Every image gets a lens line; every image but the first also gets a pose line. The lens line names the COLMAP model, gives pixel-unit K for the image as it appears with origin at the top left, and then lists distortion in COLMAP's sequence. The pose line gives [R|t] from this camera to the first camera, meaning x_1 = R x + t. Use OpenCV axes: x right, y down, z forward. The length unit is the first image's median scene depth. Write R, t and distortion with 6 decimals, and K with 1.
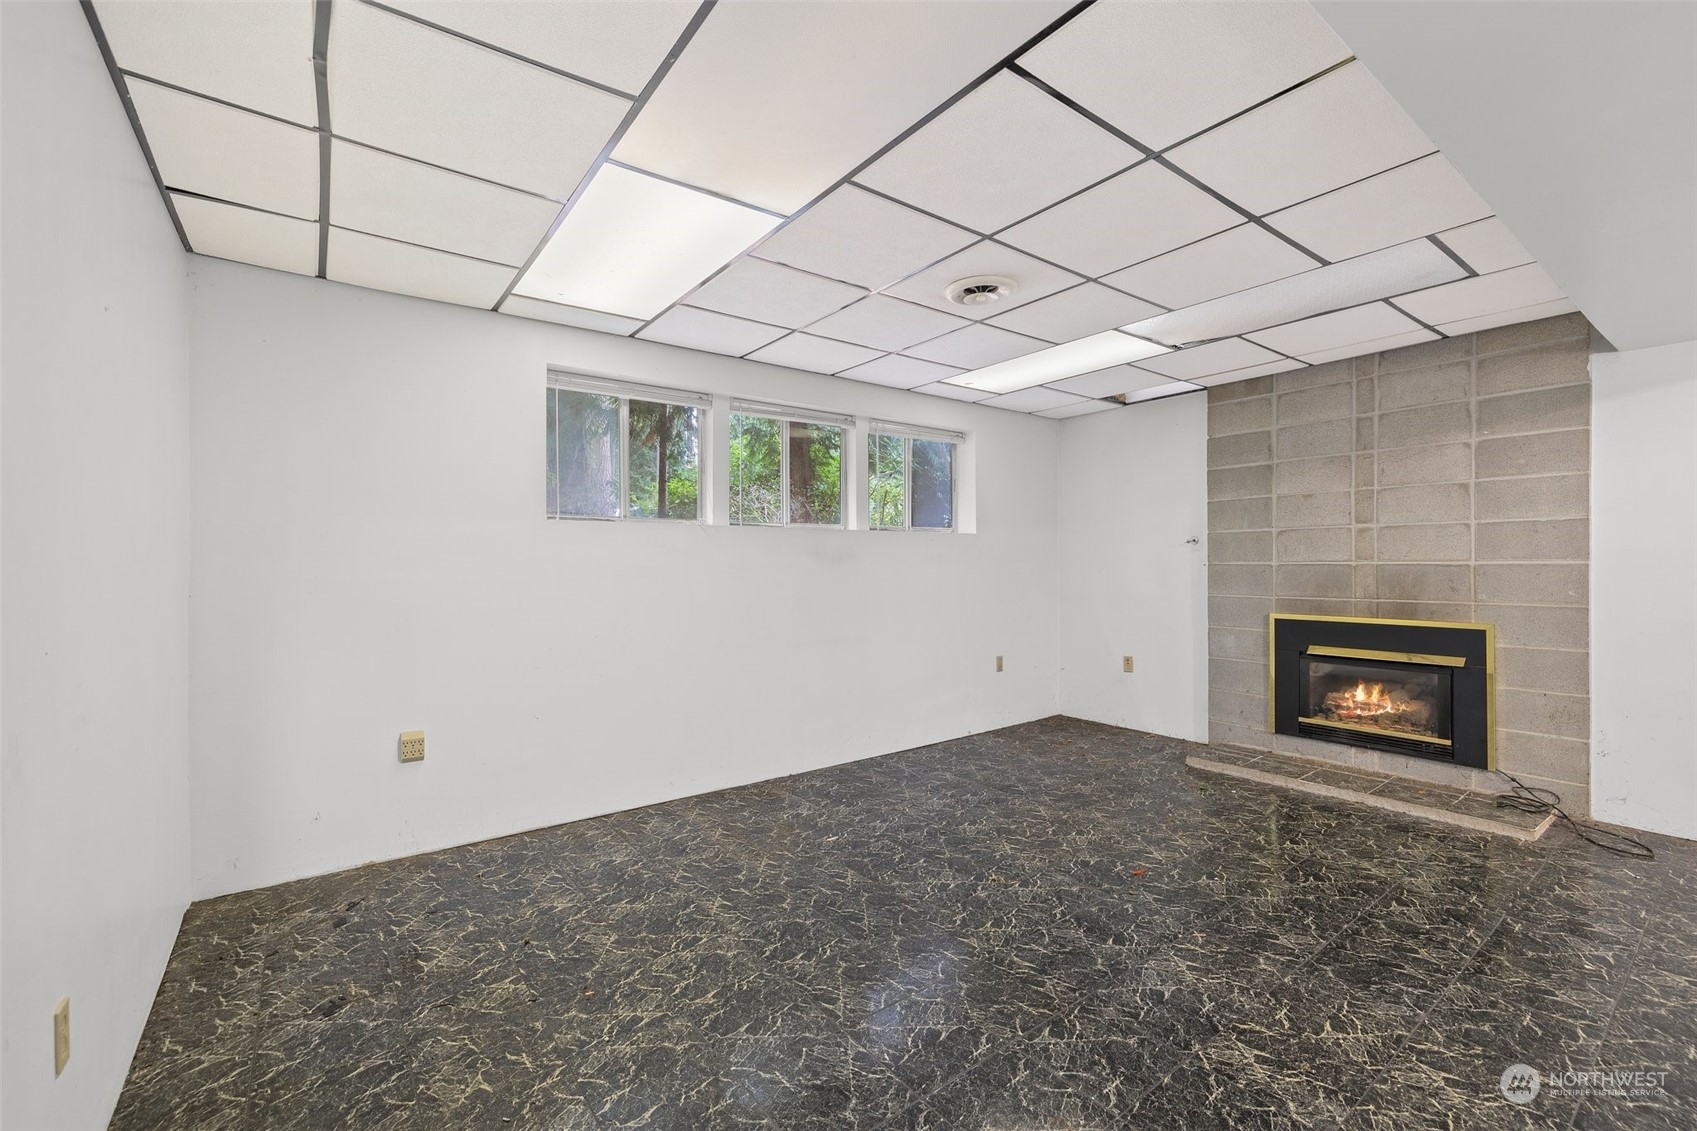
lens RADIAL K [[712.4, 0, 851.6], [0, 712.4, 566.8], [0, 0, 1]] dist [0.001683, 0.000070]
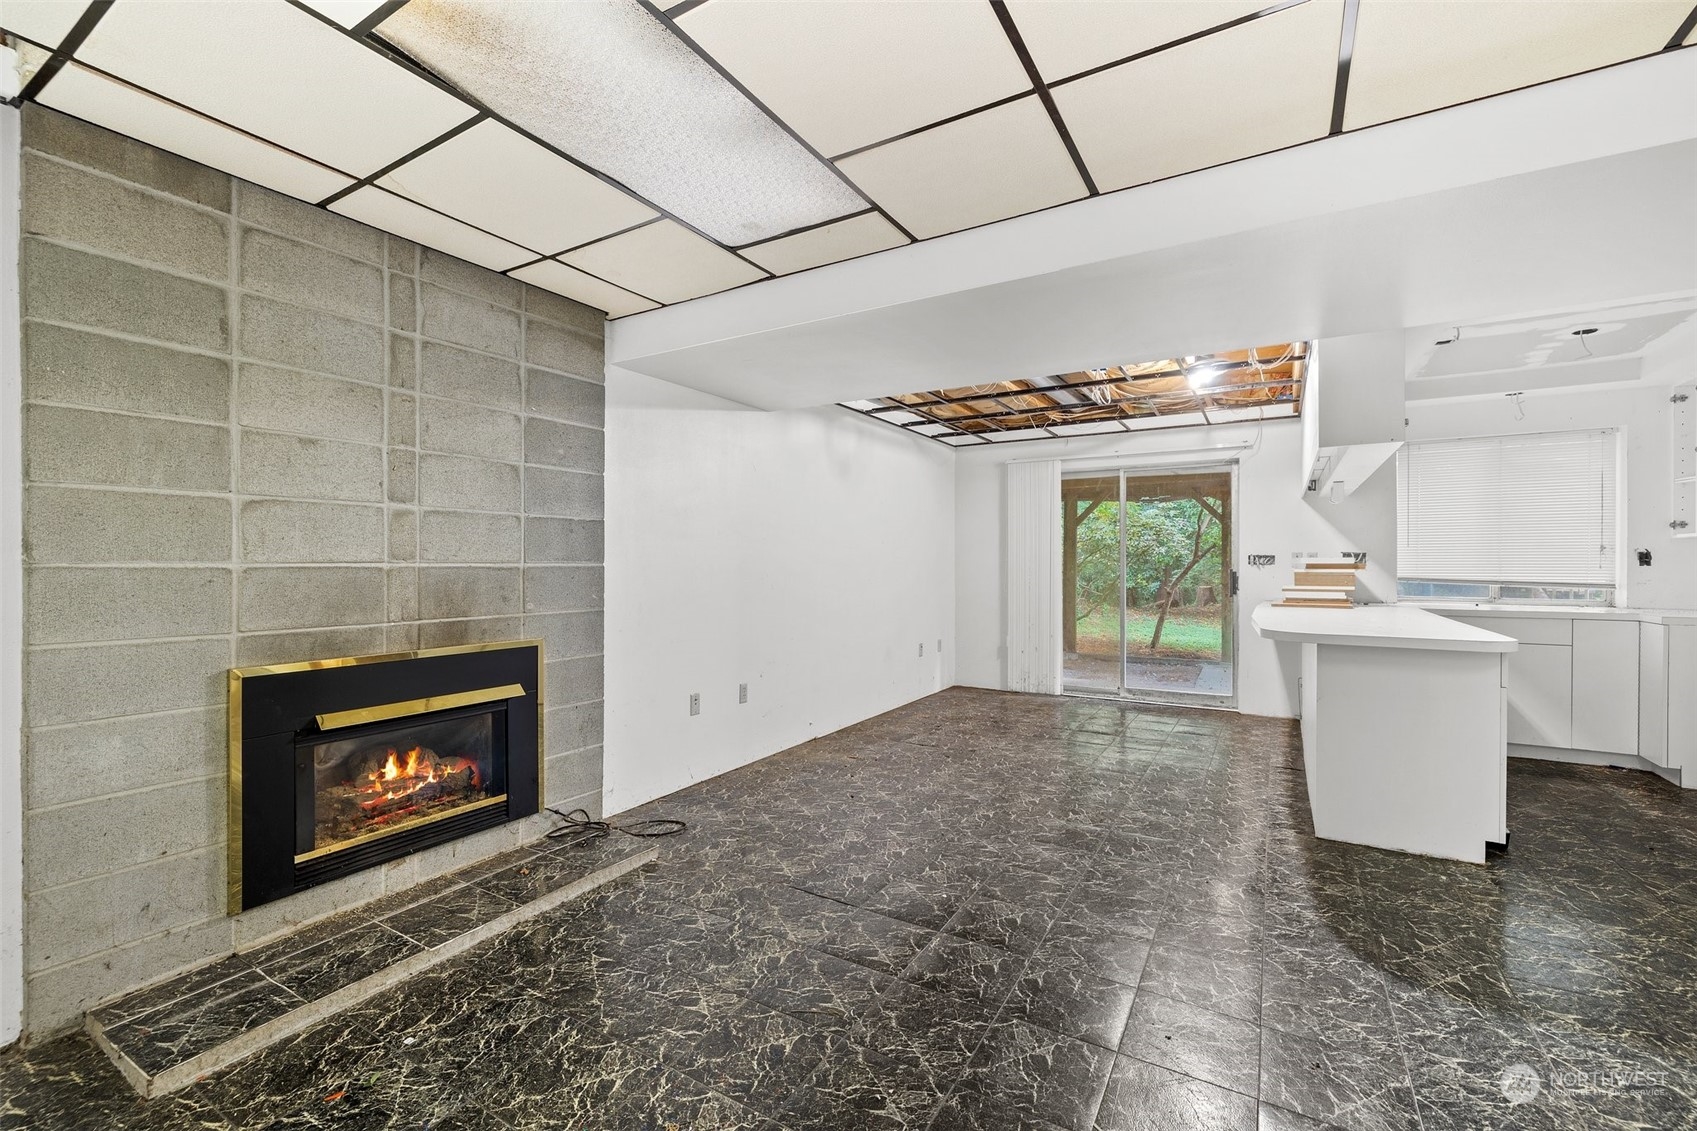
lens RADIAL K [[712.4, 0, 851.6], [0, 712.4, 566.8], [0, 0, 1]] dist [0.001683, 0.000070]
pose [[-0.374595, 0.001832, 0.927187, -0.020381], [0.007306, 0.999973, 0.000976, -0.001627], [-0.927160, 0.007139, -0.374599, 0.905538]]
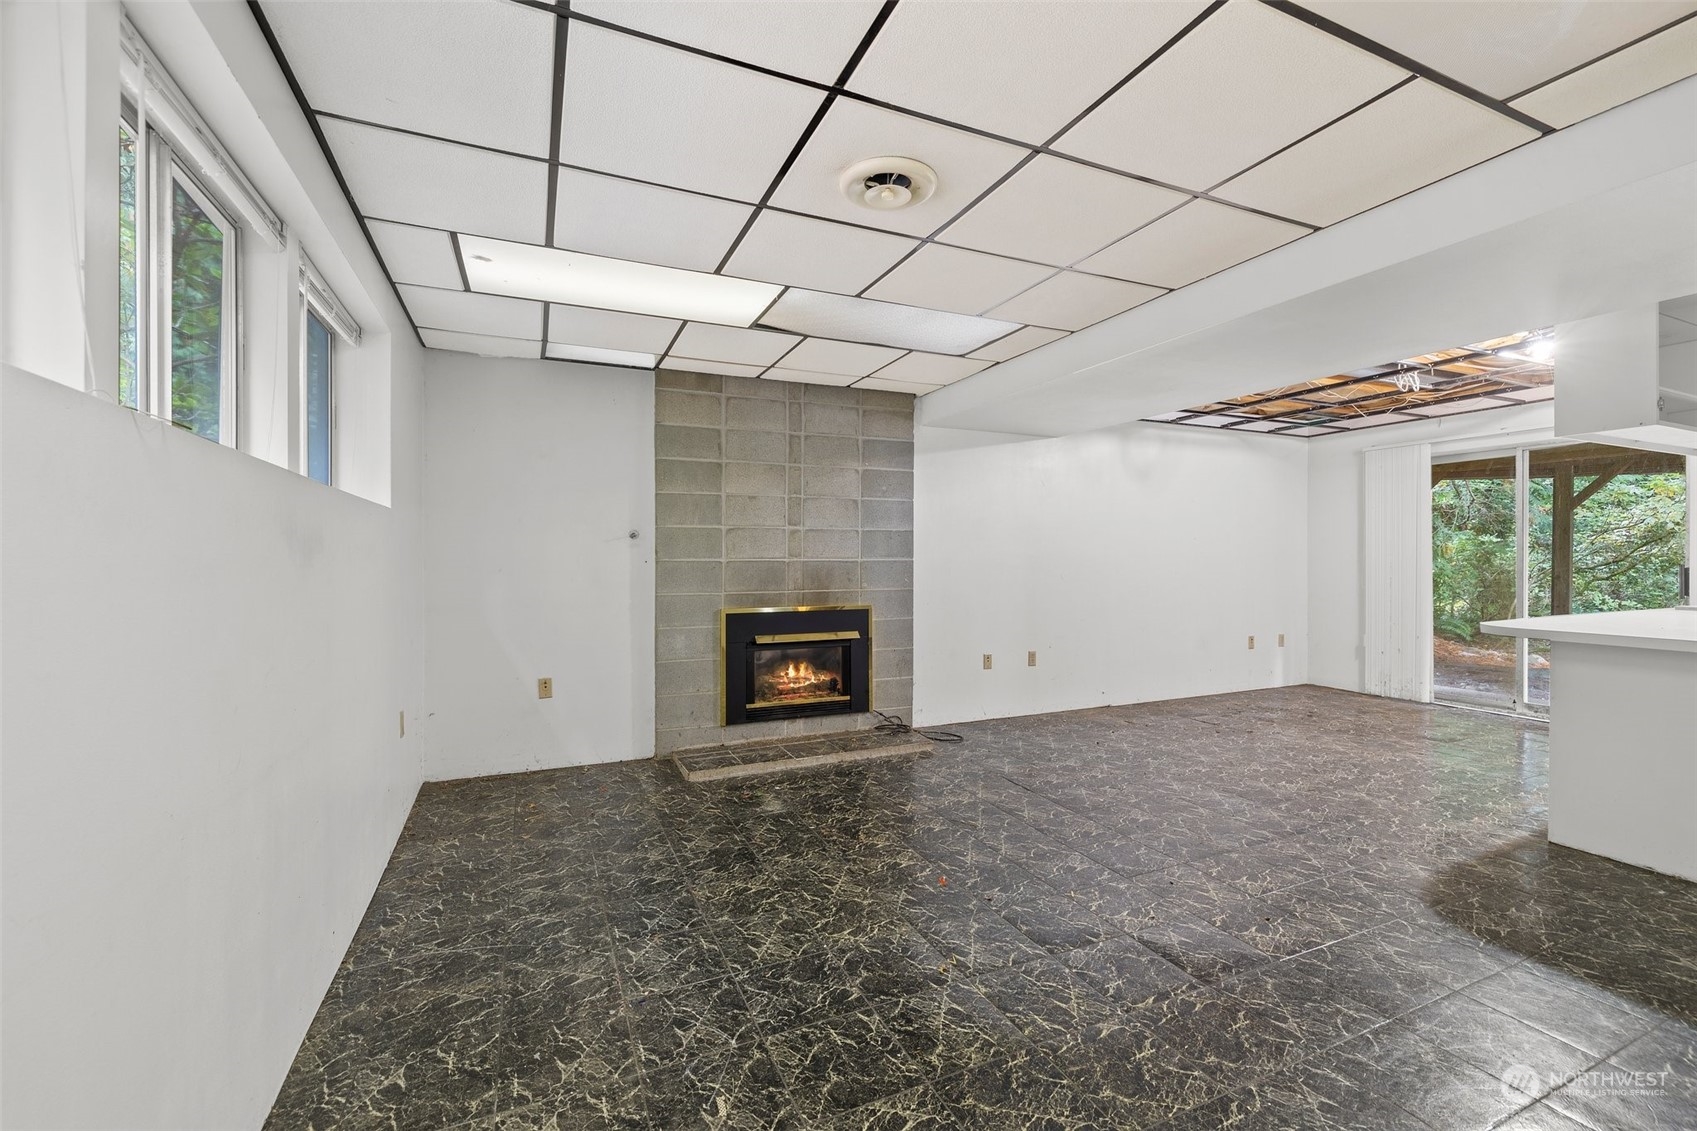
lens RADIAL K [[715.9, 0, 851.7], [0, 715.9, 560.4], [0, 0, 1]] dist [0.000163, 0.000000]
pose [[0.226875, 0.002585, 0.973920, -0.419157], [0.005351, 0.999978, -0.003901, 0.000906], [-0.973909, 0.006096, 0.226856, 0.672053]]
